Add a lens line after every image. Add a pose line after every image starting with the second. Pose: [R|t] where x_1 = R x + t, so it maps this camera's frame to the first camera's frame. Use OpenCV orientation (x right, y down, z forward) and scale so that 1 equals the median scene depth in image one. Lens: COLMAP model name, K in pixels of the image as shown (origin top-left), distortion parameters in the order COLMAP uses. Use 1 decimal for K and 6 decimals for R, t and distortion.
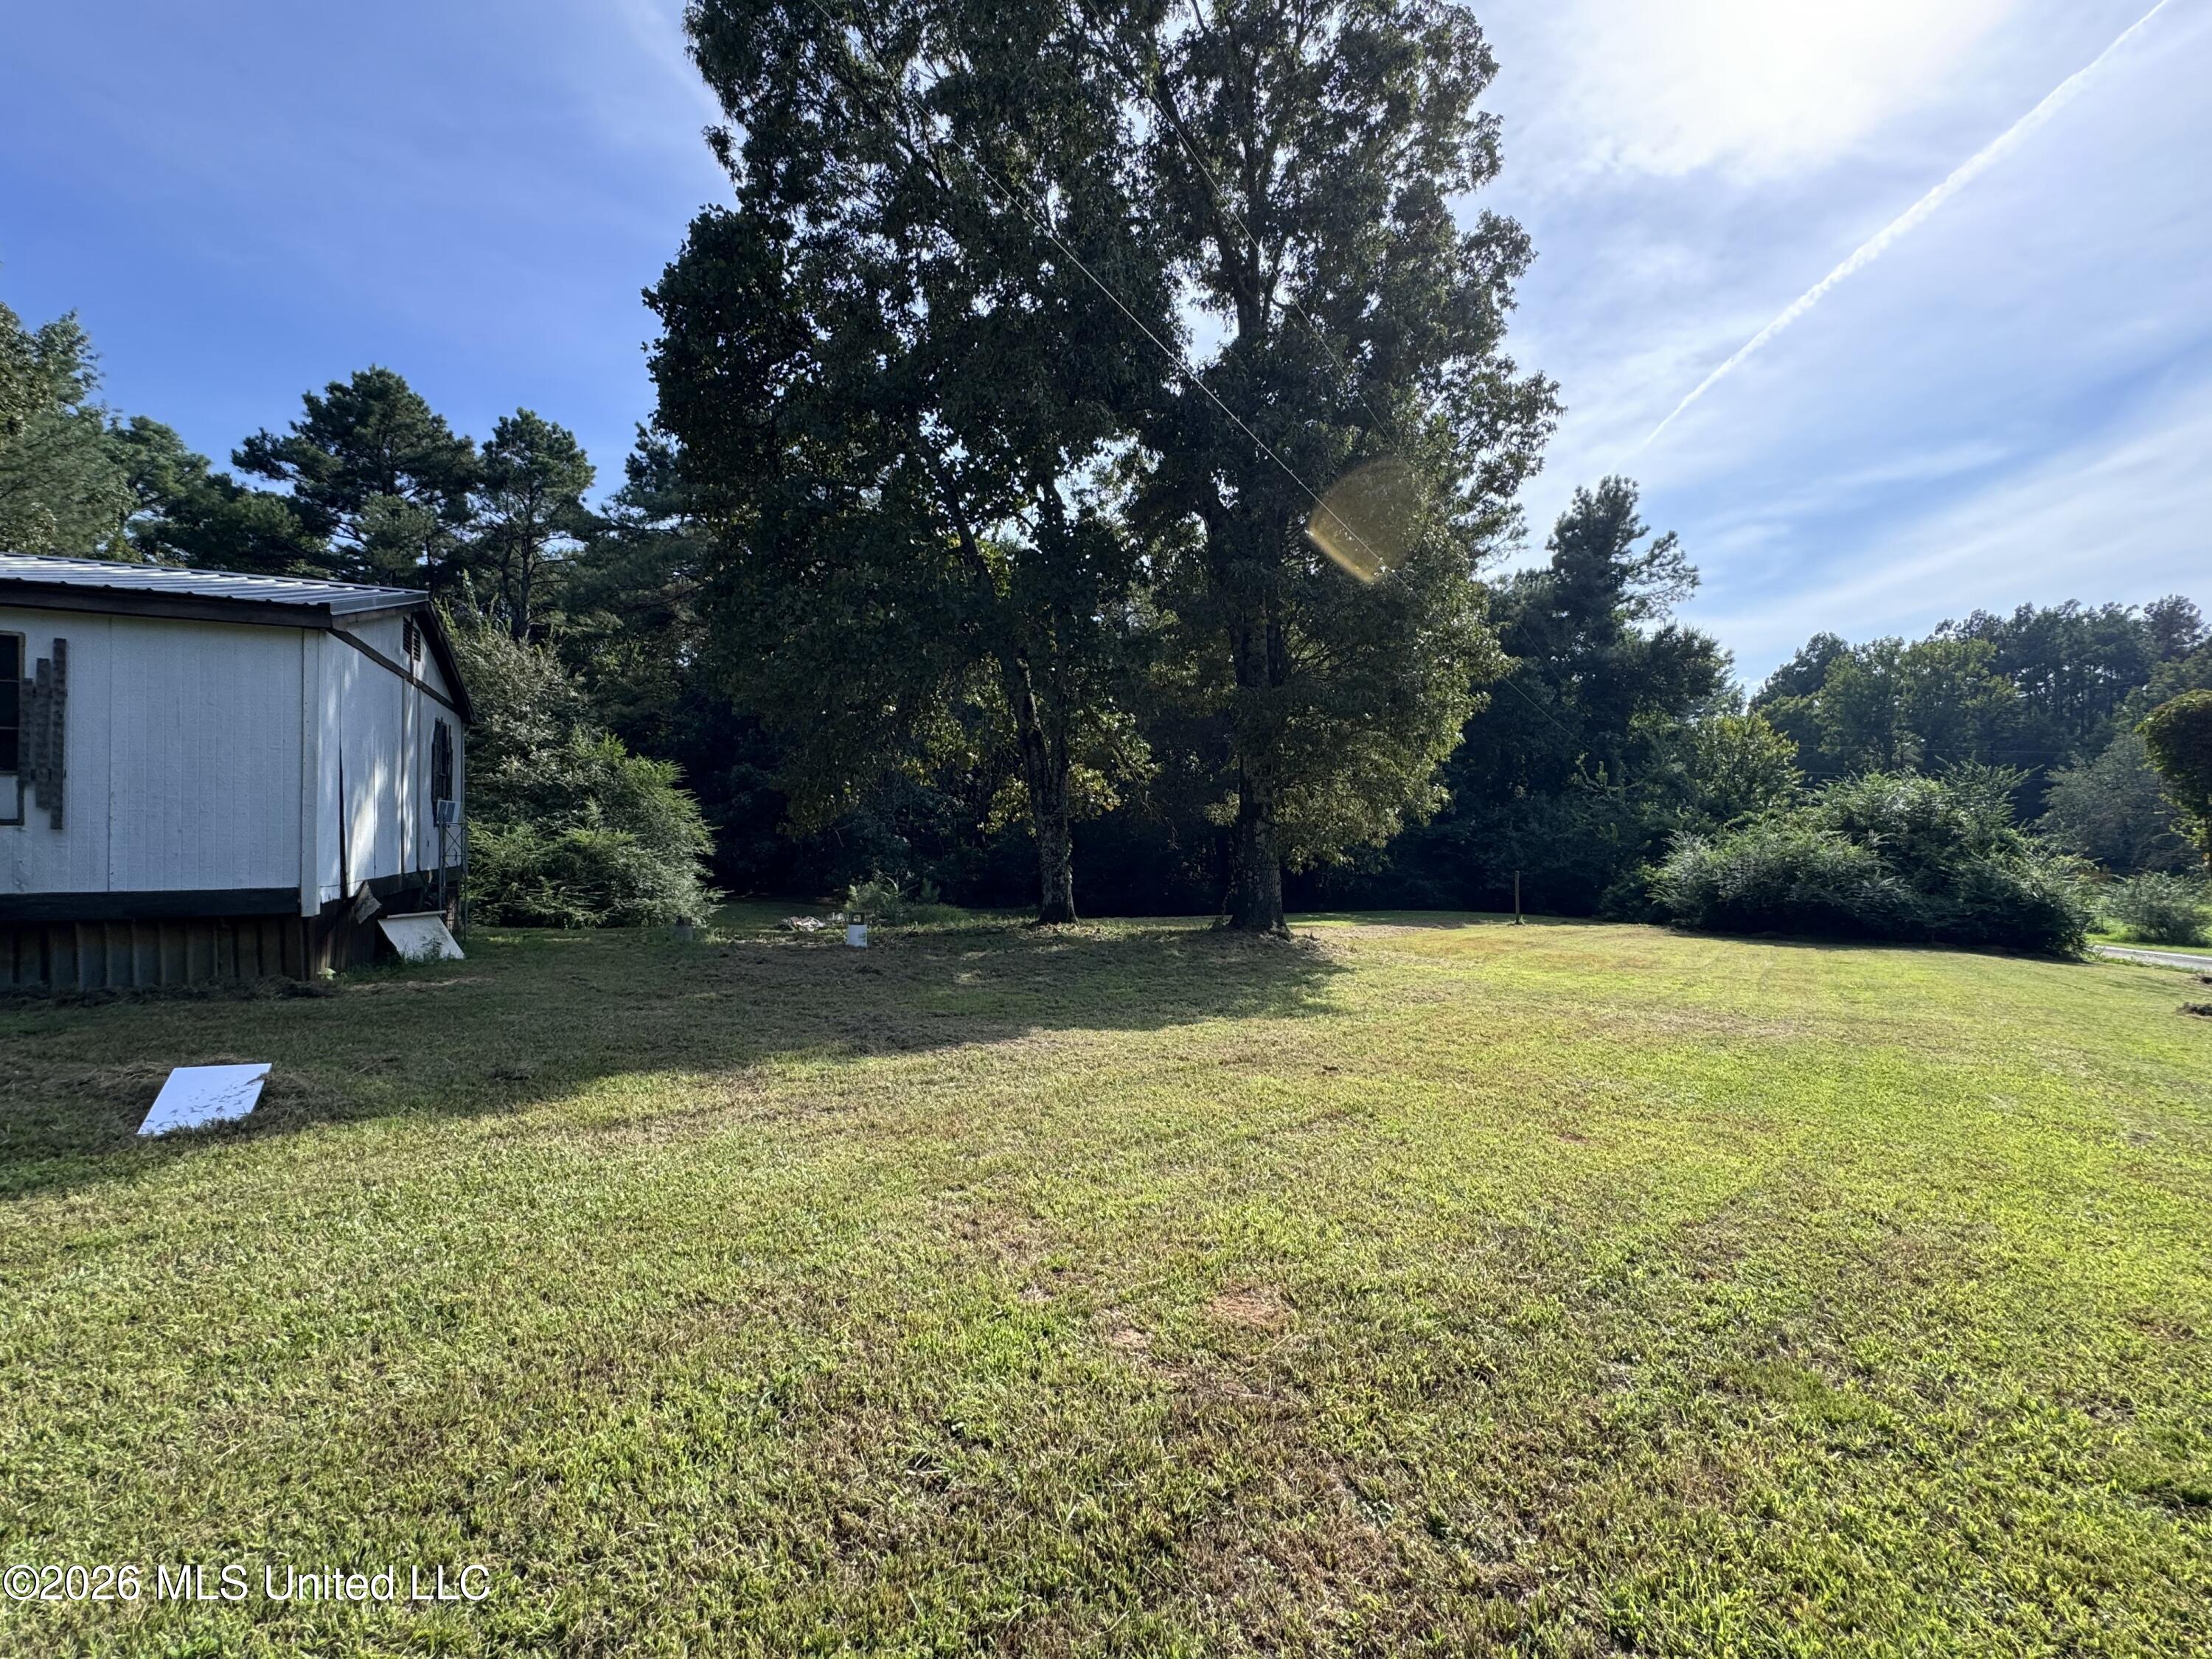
lens RADIAL K [[952.8, 0, 1106.0], [0, 952.8, 829.5], [0, 0, 1]] dist [-0.000070, 0.000223]
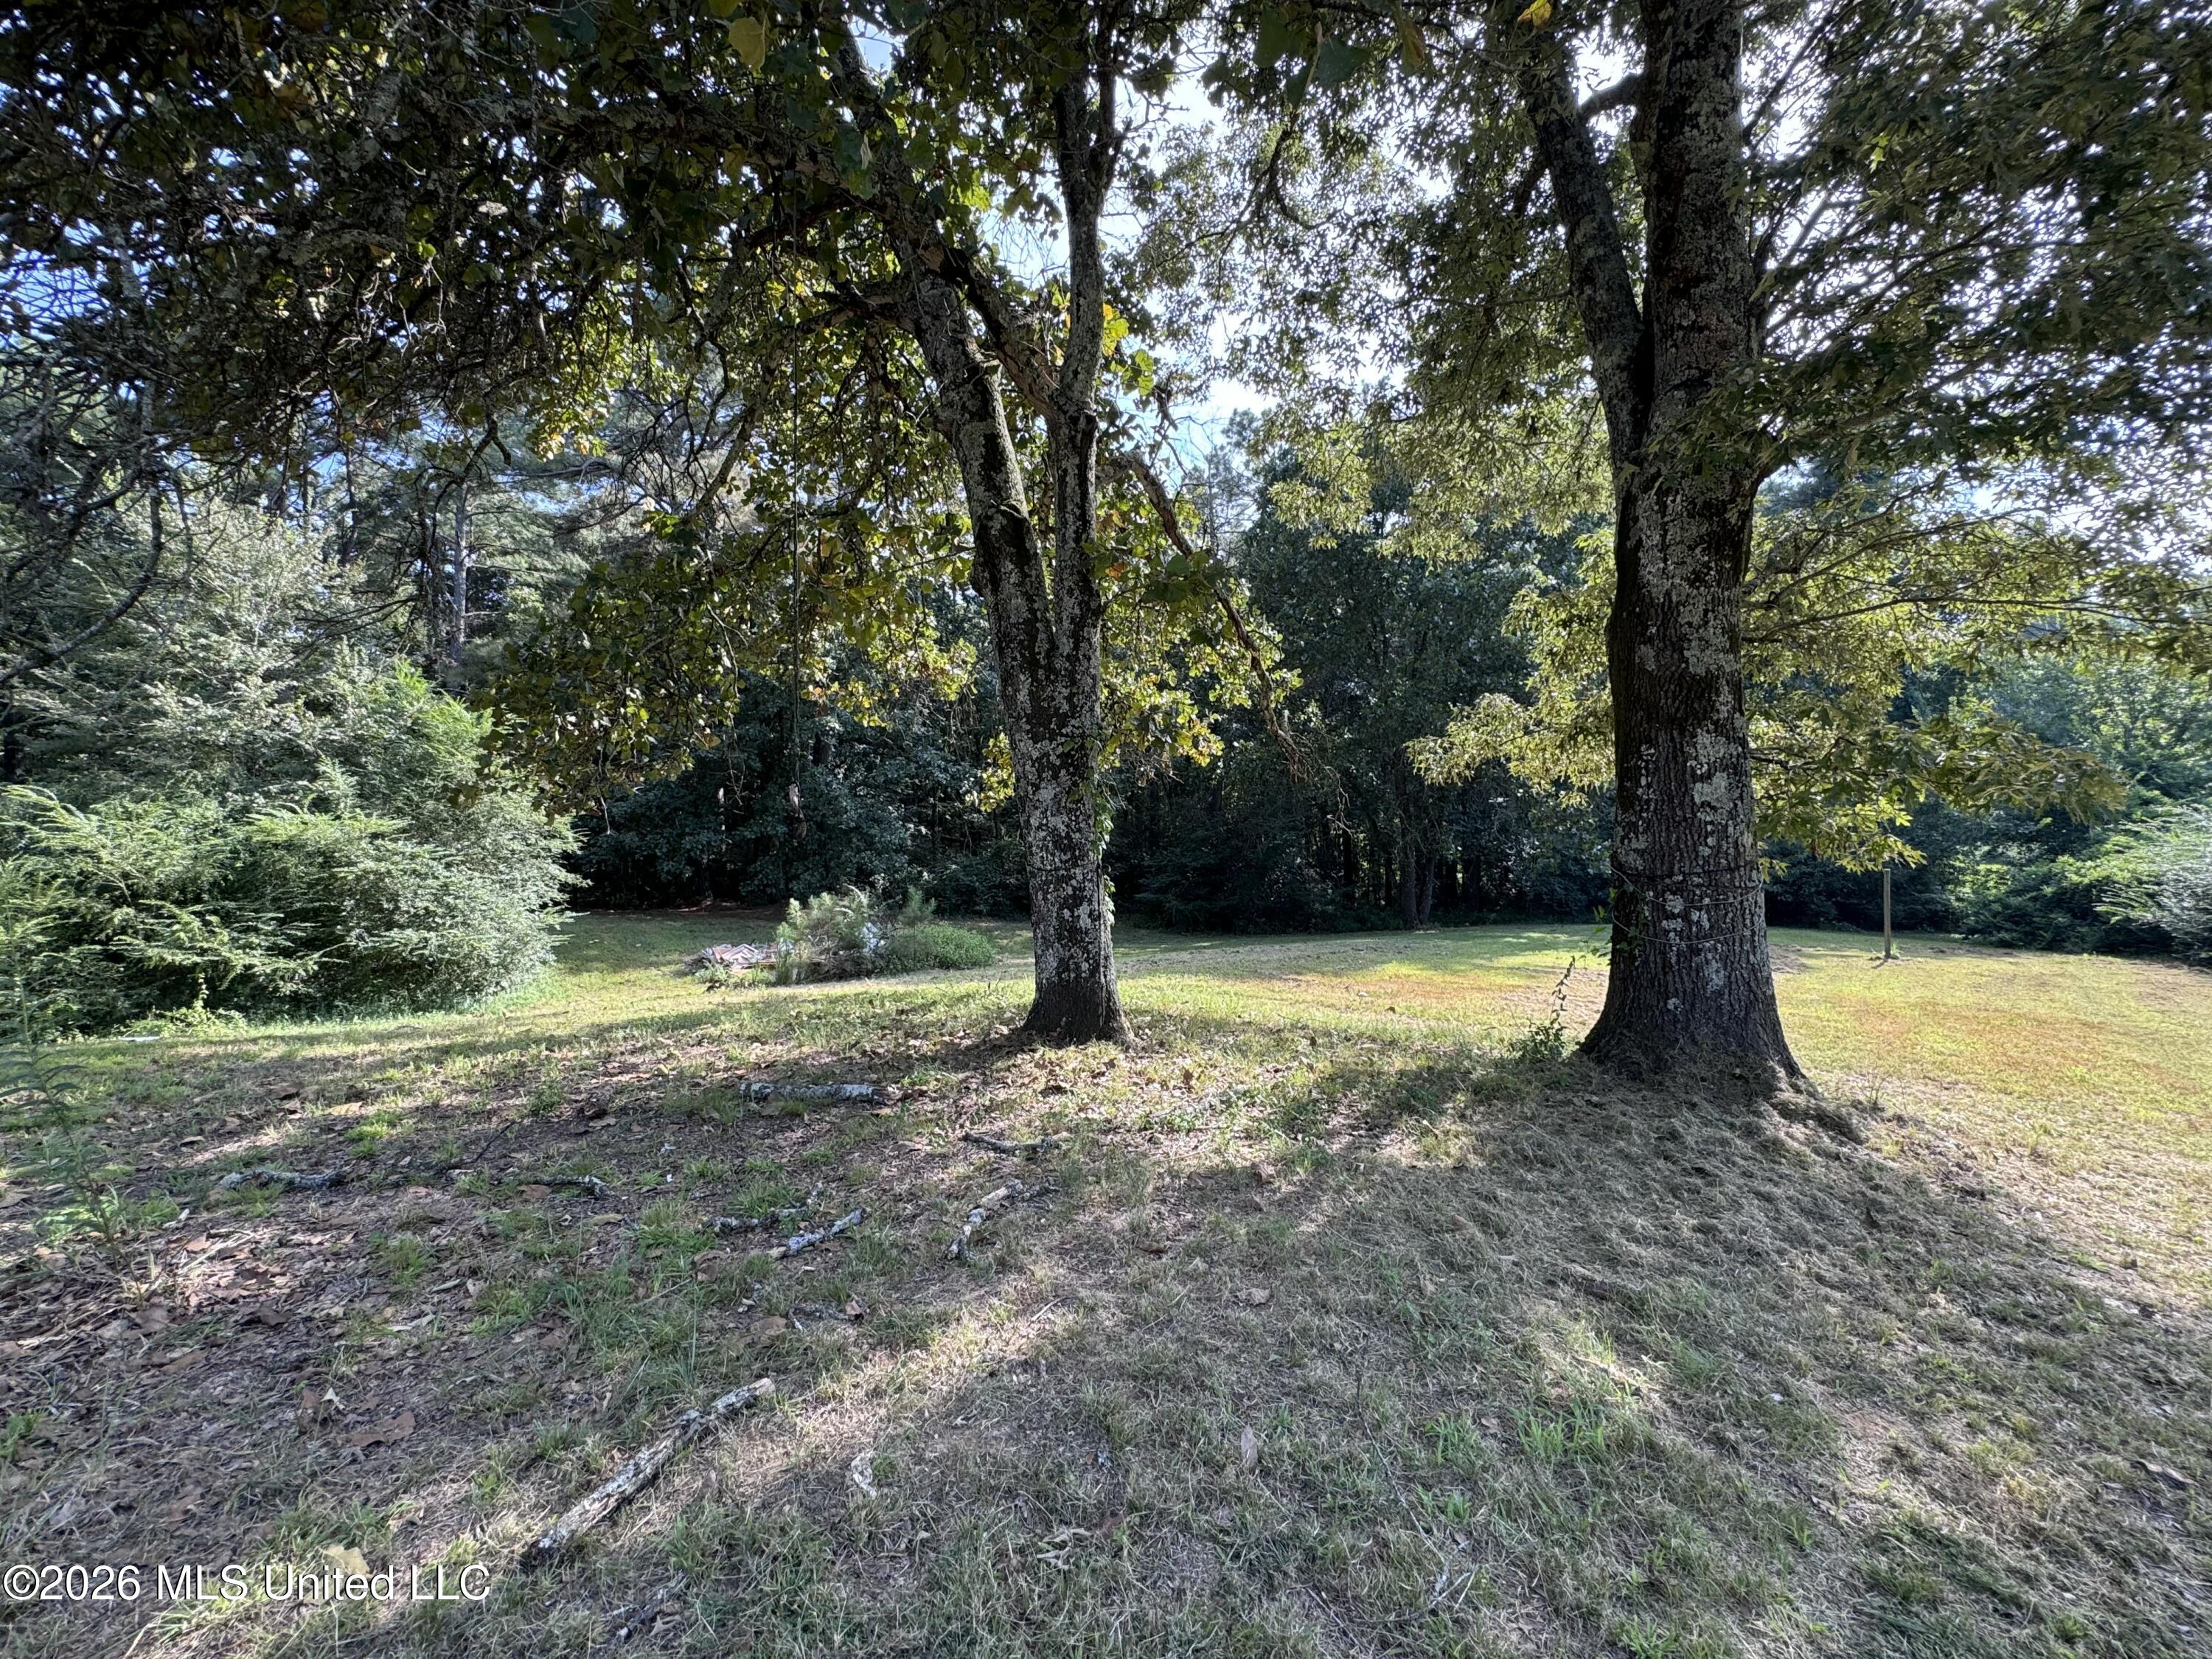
lens RADIAL K [[952.8, 0, 1106.0], [0, 952.8, 829.5], [0, 0, 1]] dist [-0.000070, 0.000223]
pose [[0.996285, -0.011726, -0.085310, -0.004785], [0.012350, 0.999901, 0.006790, 0.011918], [0.085222, -0.007819, 0.996331, 0.446789]]
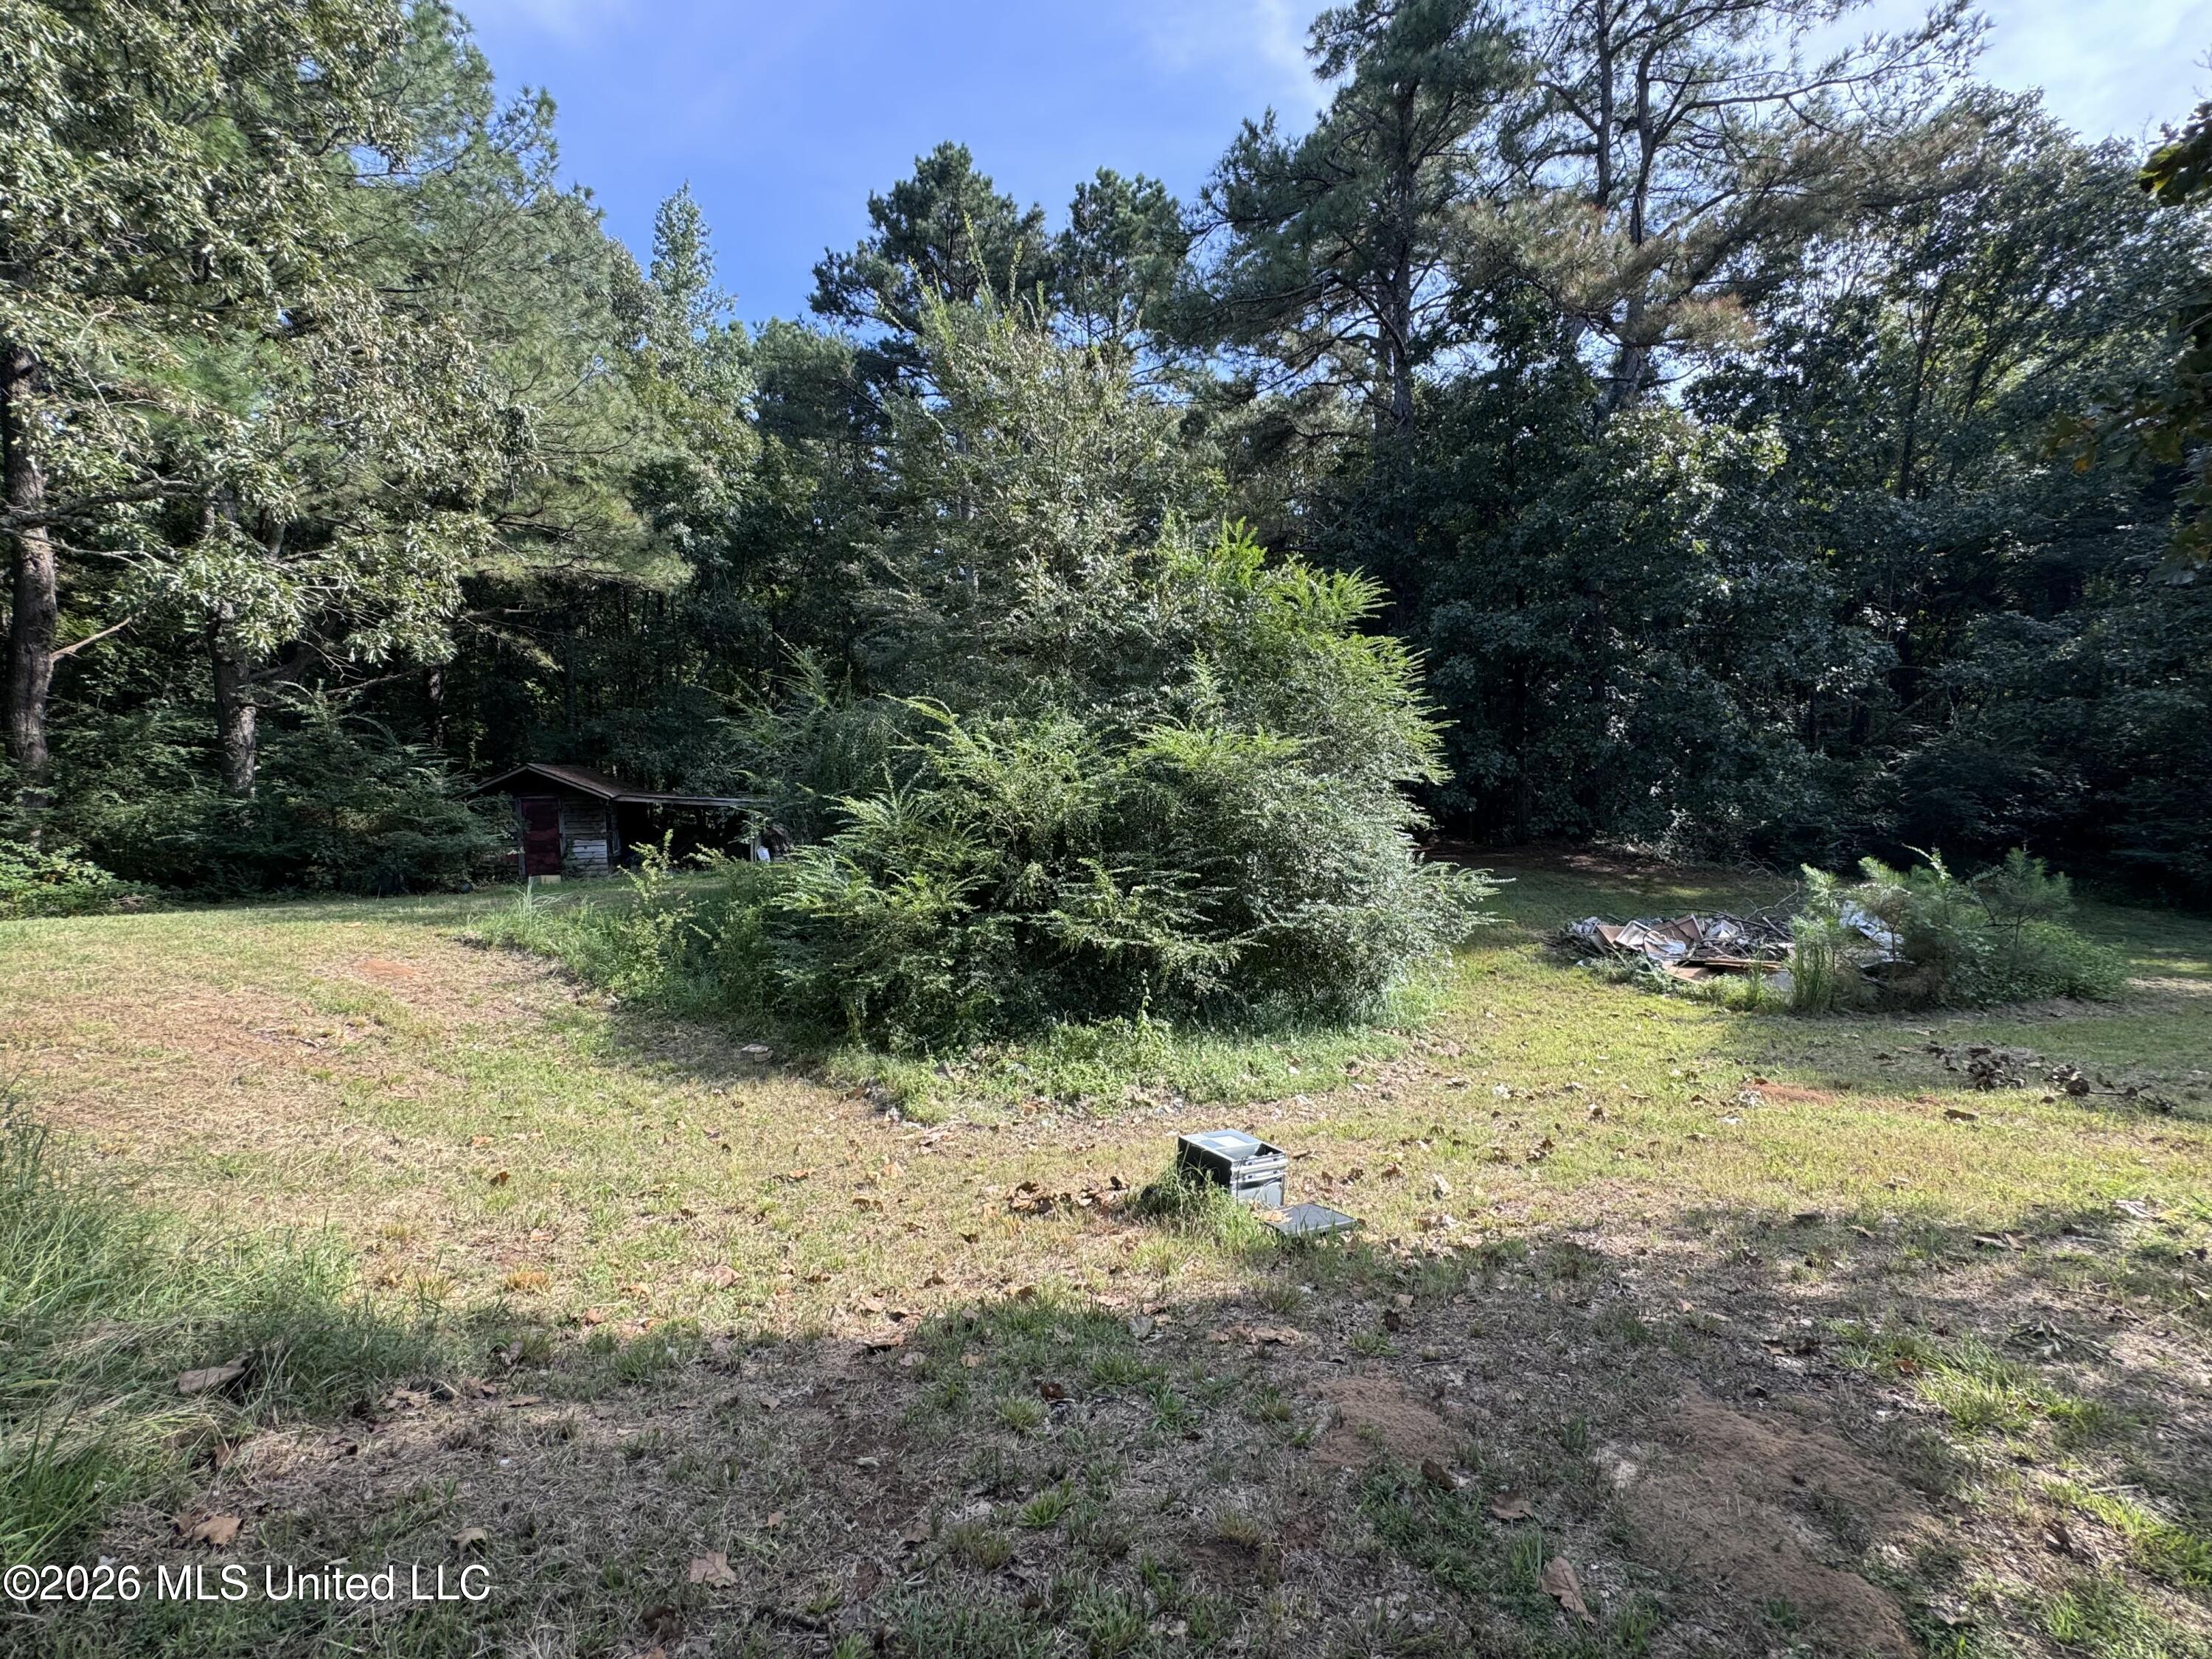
lens RADIAL K [[952.8, 0, 1106.0], [0, 952.8, 829.5], [0, 0, 1]] dist [-0.000070, 0.000223]
pose [[0.838348, 0.034860, -0.544020, -0.340898], [0.017908, 0.995654, 0.091396, 0.004939], [0.544841, -0.086364, 0.834080, 0.615740]]
